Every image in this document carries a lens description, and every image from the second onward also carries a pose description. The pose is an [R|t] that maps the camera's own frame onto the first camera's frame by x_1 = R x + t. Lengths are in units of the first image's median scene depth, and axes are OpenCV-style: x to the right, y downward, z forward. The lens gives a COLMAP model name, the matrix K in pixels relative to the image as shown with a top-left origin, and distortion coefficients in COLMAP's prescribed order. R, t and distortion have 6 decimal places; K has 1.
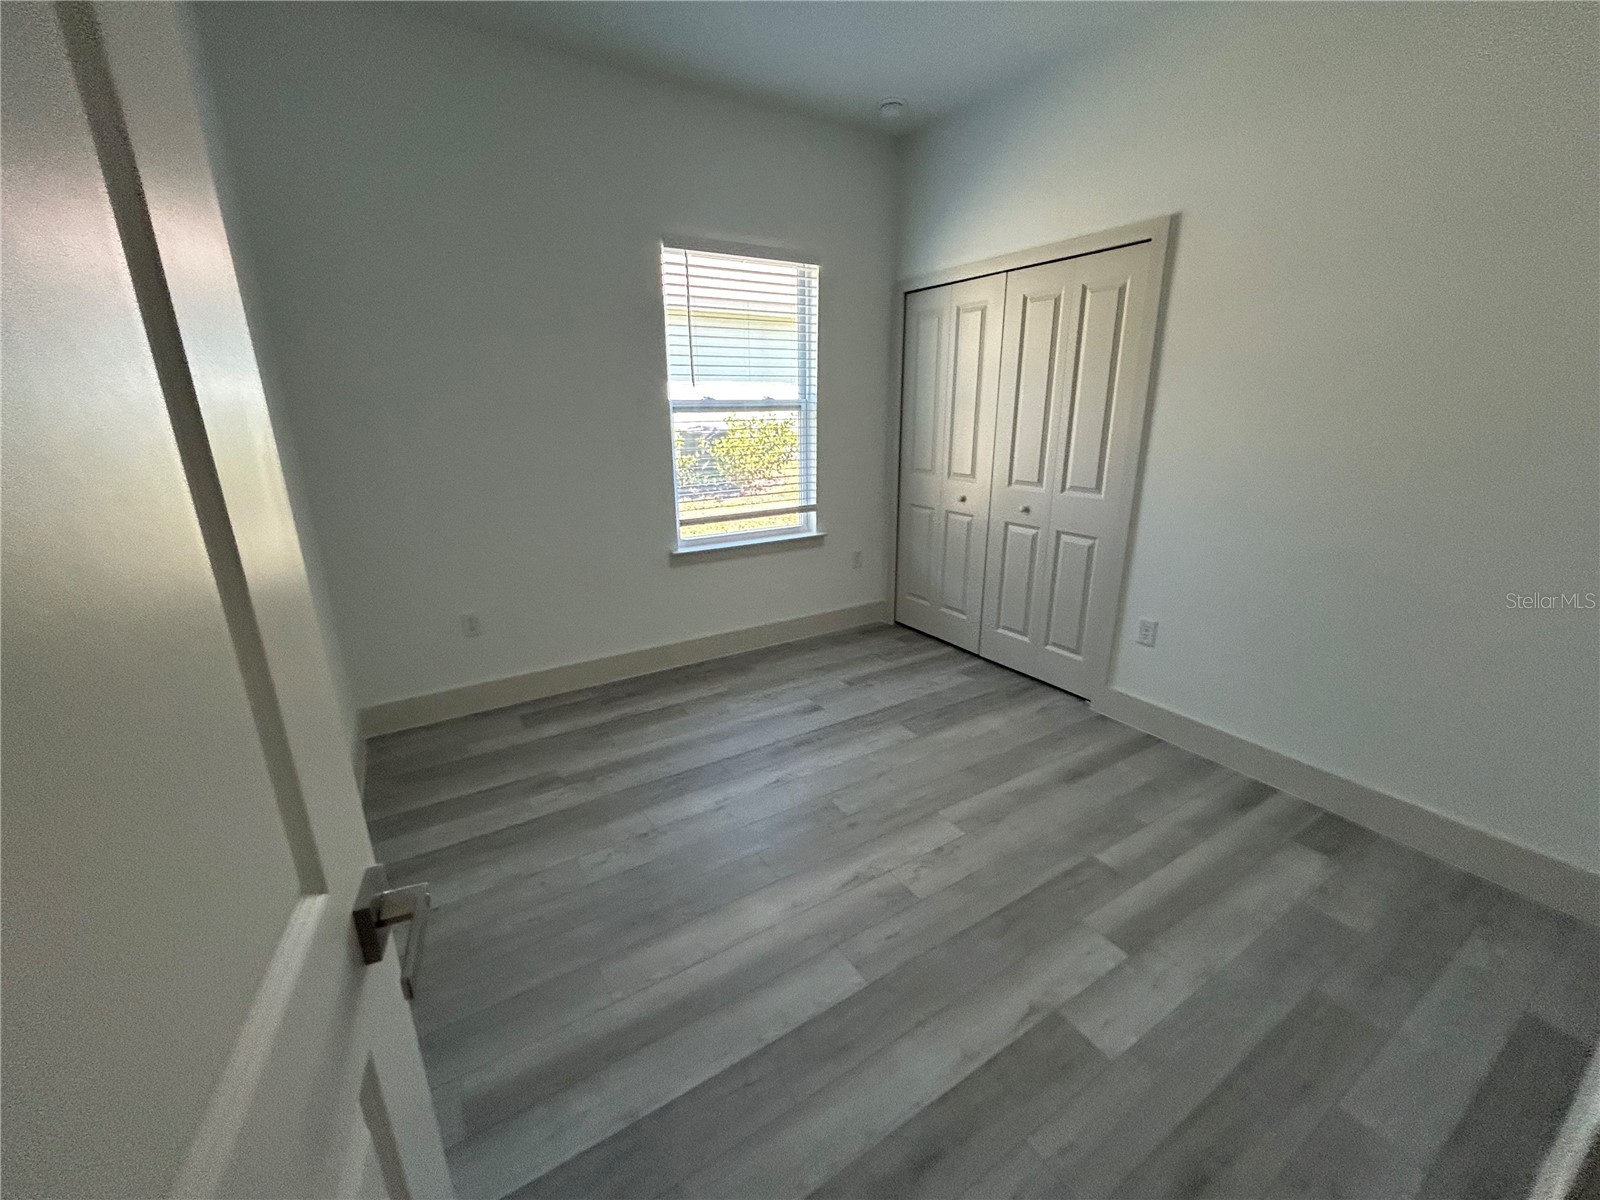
lens RADIAL K [[643.9, 0, 800.2], [0, 643.9, 598.4], [0, 0, 1]] dist [-0.000940, 0.000214]
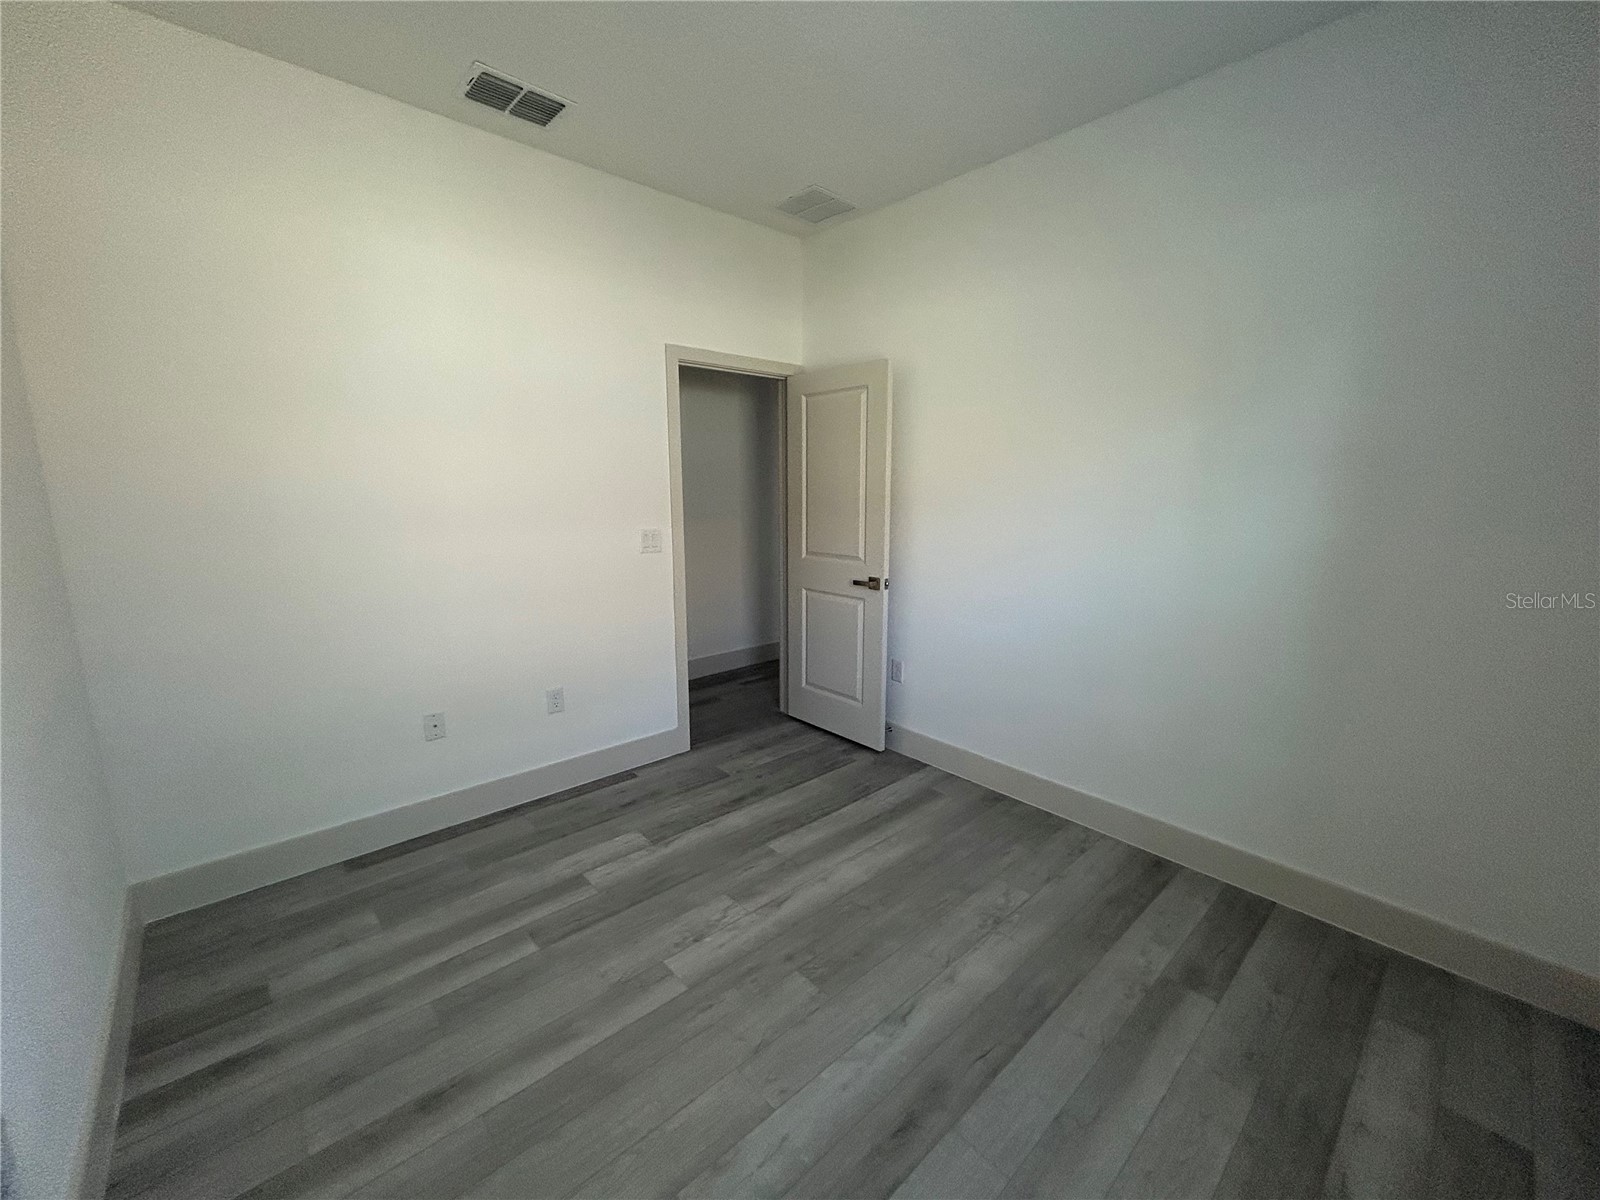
lens RADIAL K [[643.9, 0, 800.2], [0, 643.9, 598.4], [0, 0, 1]] dist [-0.000940, 0.000214]
pose [[-0.982176, 0.032962, -0.185053, 0.241676], [-0.053597, 0.894520, 0.443802, -0.545201], [0.180162, 0.445810, -0.876809, 1.755007]]
